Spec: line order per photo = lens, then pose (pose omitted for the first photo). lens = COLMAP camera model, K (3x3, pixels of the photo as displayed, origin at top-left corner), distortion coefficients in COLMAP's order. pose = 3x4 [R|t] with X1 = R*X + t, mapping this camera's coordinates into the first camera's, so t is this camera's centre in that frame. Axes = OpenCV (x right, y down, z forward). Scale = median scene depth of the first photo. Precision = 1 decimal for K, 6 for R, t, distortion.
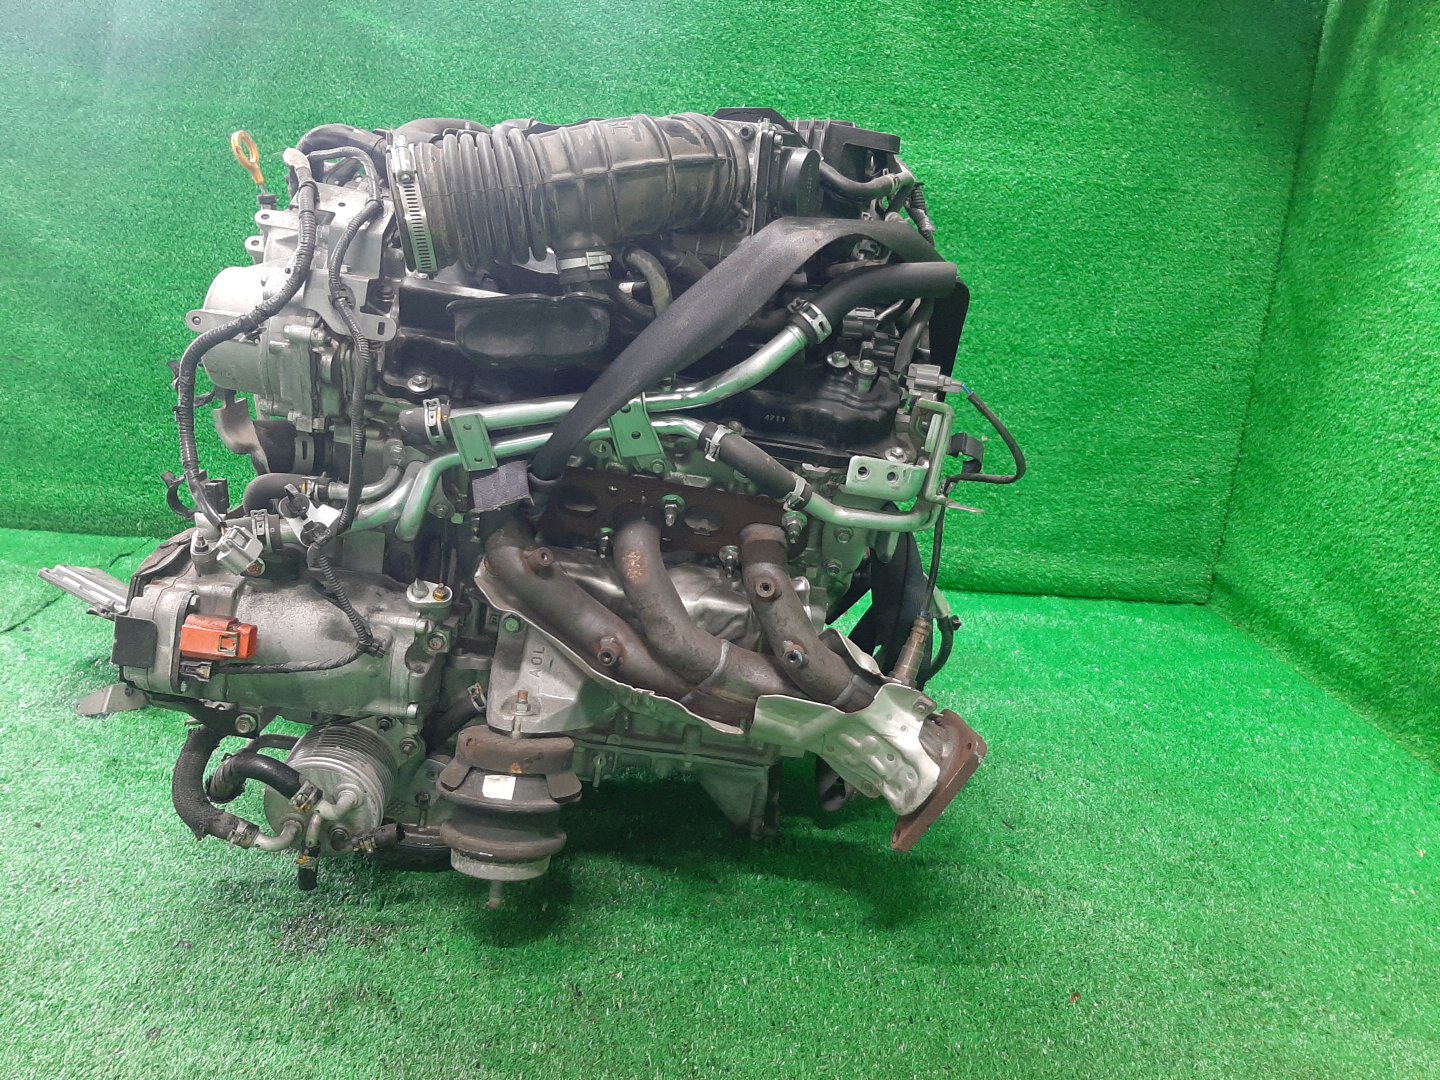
lens RADIAL K [[1090.9, 0, 720.0], [0, 1090.9, 540.0], [0, 0, 1]] dist [0.005331, 0.001631]
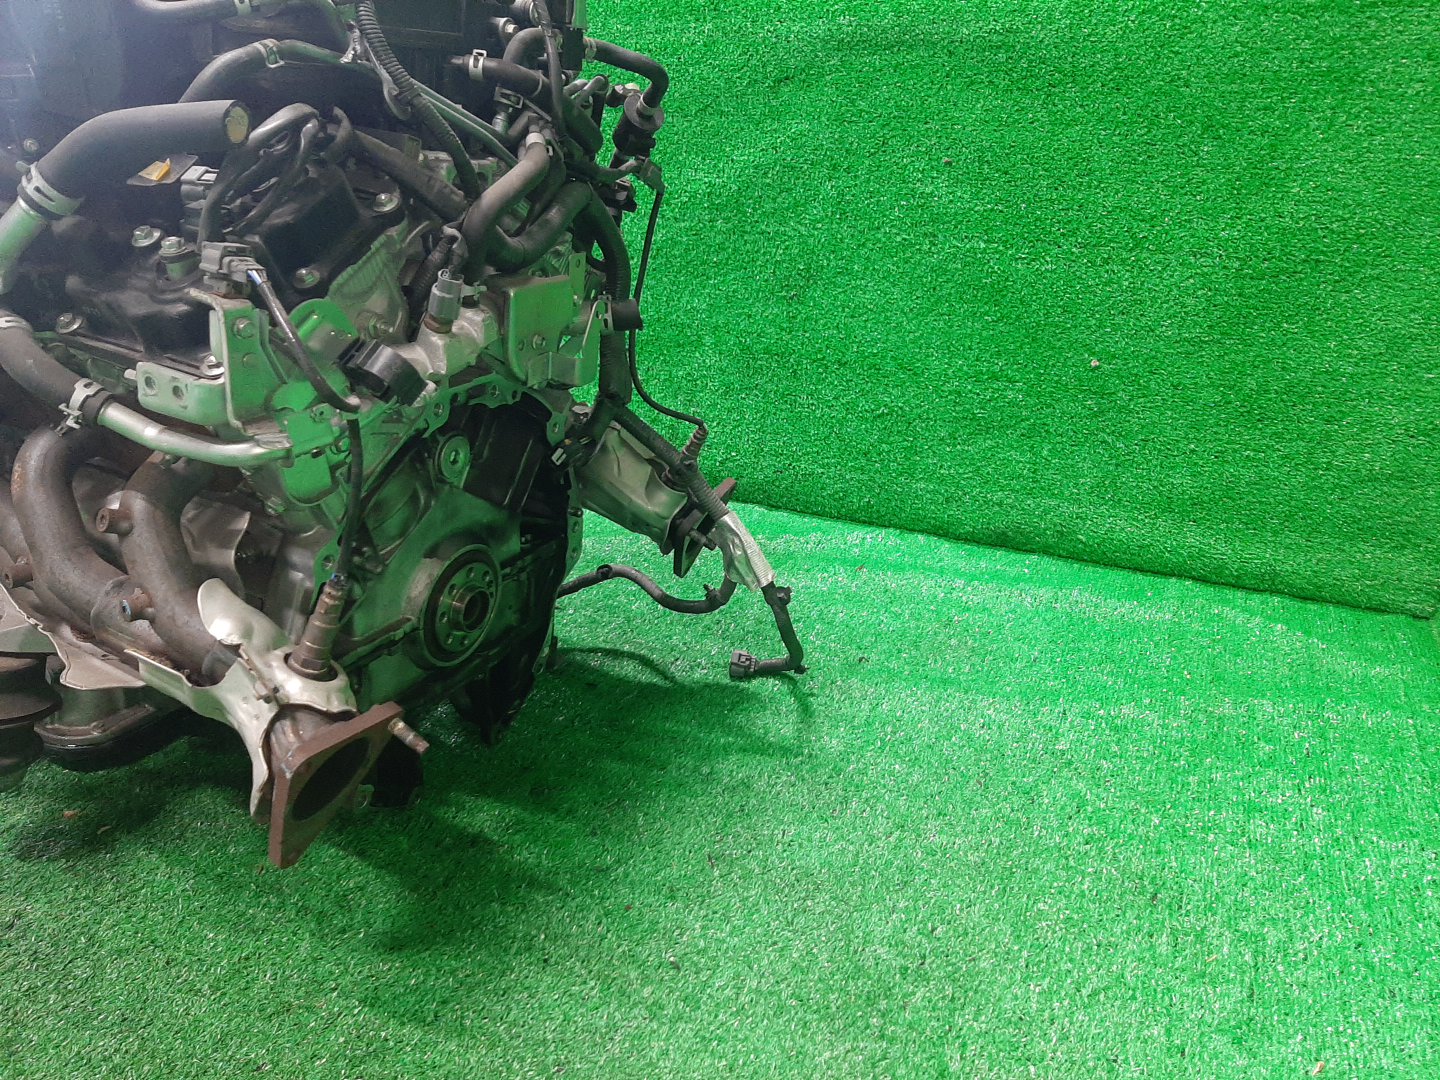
lens RADIAL K [[1098.8, 0, 720.0], [0, 1098.8, 540.0], [0, 0, 1]] dist [-0.026389, -0.002389]
pose [[0.899048, 0.110718, -0.423620, 0.348816], [-0.077026, 0.992406, 0.095904, -0.024146], [0.431022, -0.053593, 0.900749, 0.197420]]
